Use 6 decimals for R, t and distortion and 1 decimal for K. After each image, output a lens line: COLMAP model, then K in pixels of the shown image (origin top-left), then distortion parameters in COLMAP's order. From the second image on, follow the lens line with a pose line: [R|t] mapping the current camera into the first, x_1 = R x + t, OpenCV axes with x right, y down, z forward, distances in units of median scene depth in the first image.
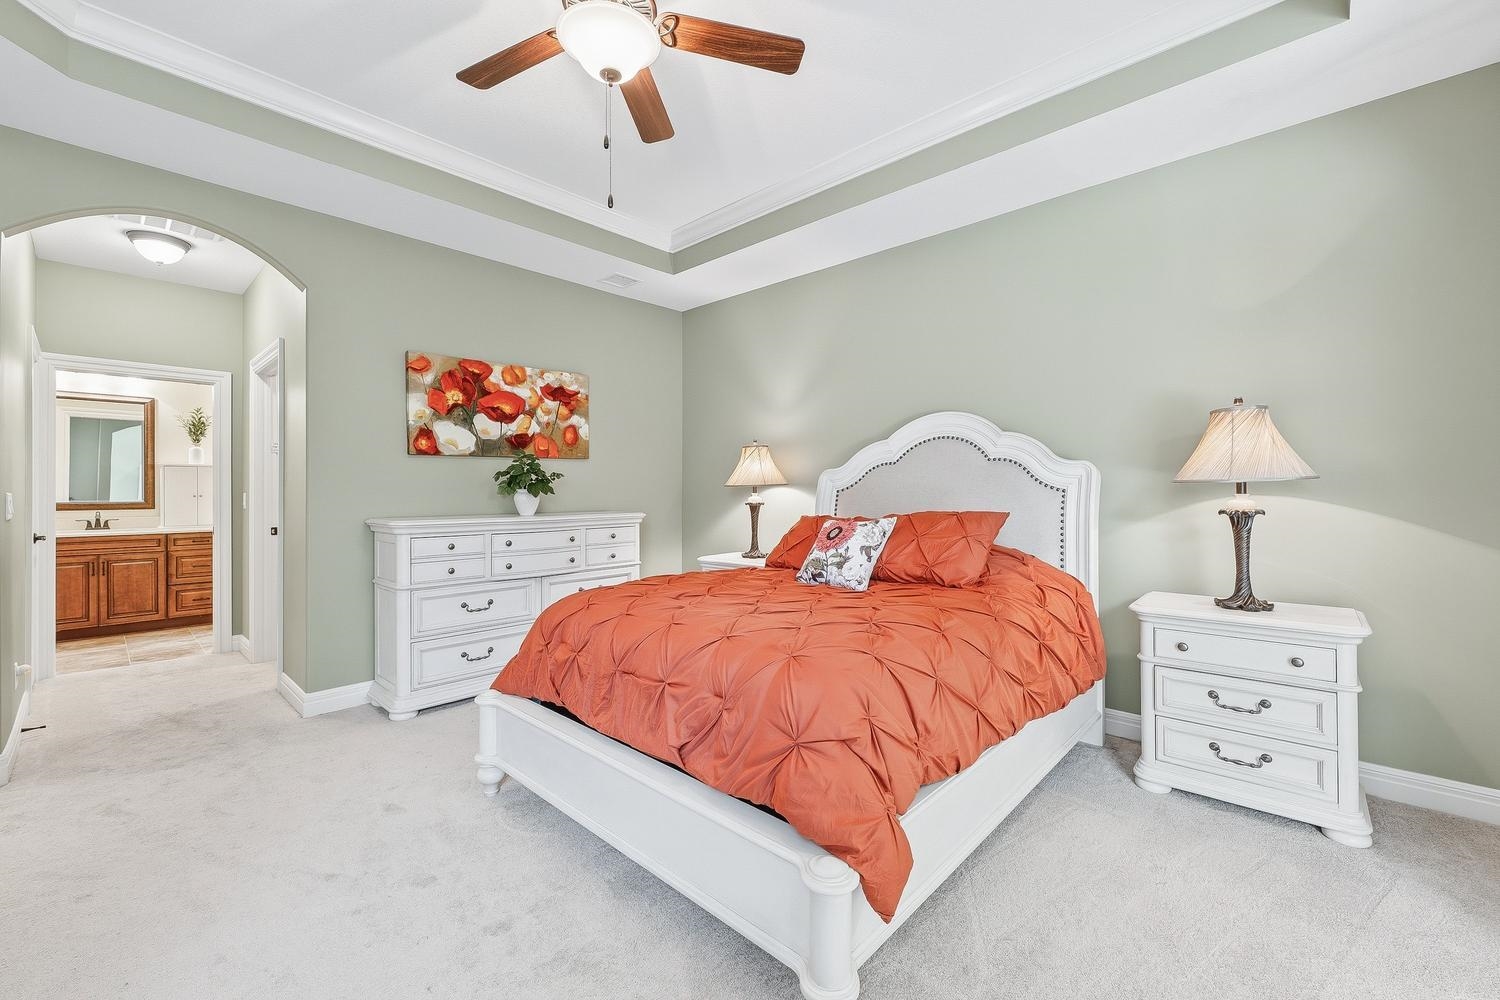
lens RADIAL K [[615.2, 0, 748.6], [0, 615.2, 493.6], [0, 0, 1]] dist [0.000450, 0.000085]
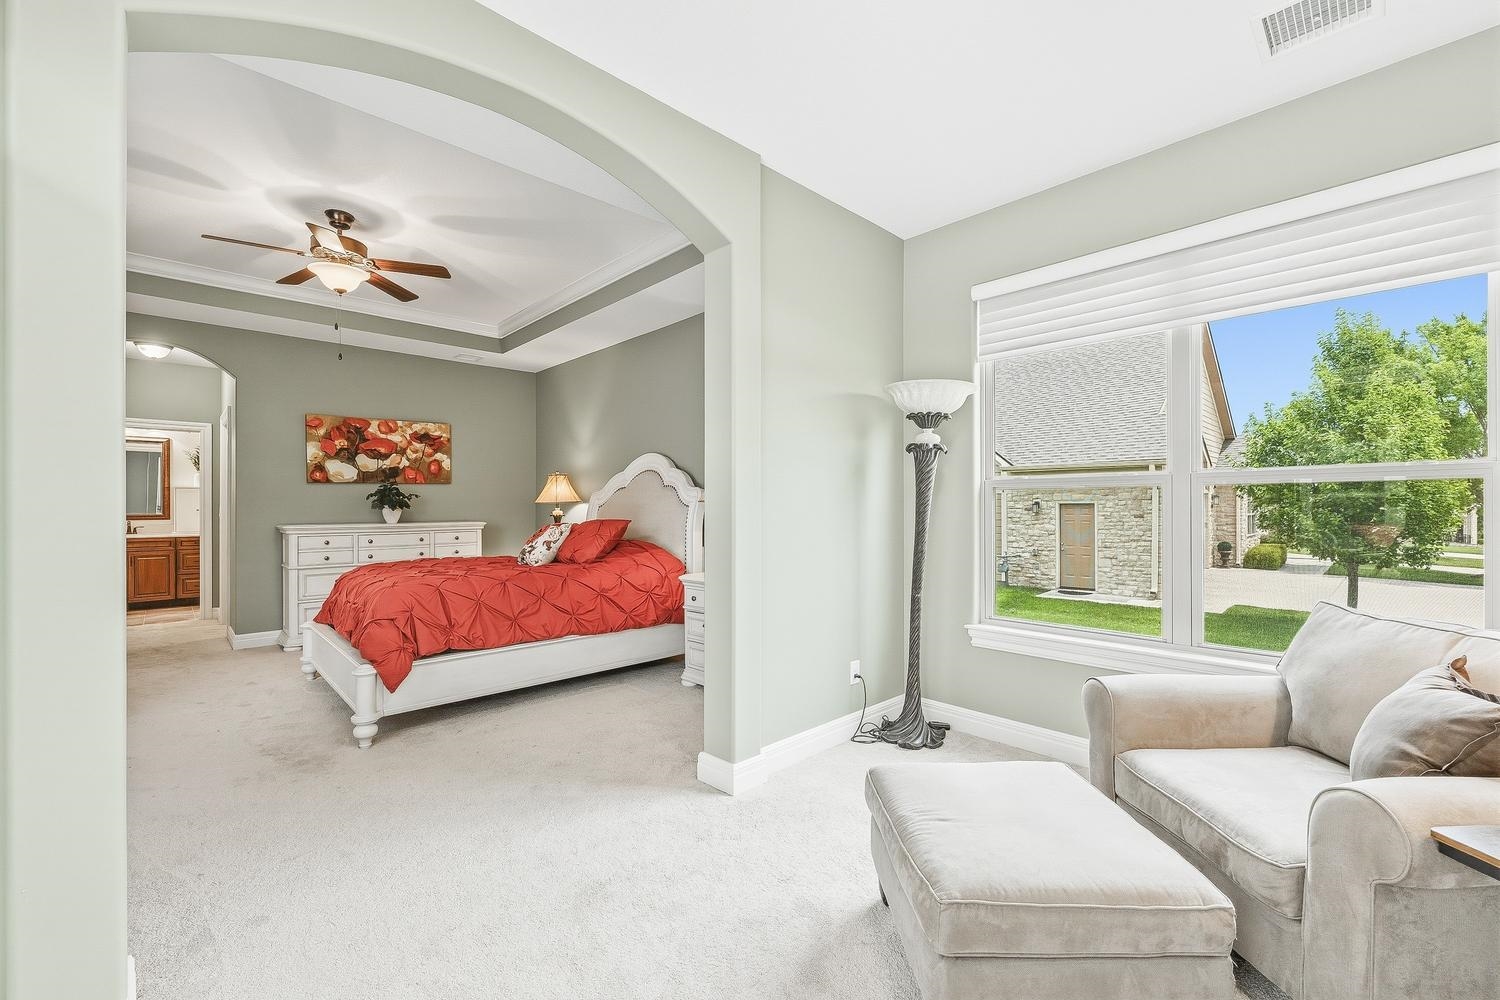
lens RADIAL K [[622.3, 0, 752.8], [0, 622.3, 508.9], [0, 0, 1]] dist [-0.001110, -0.000154]
pose [[0.998221, 0.000496, -0.059617, 0.558241], [-0.000440, 0.999999, 0.000944, -0.000653], [0.059618, -0.000916, 0.998221, -0.408263]]
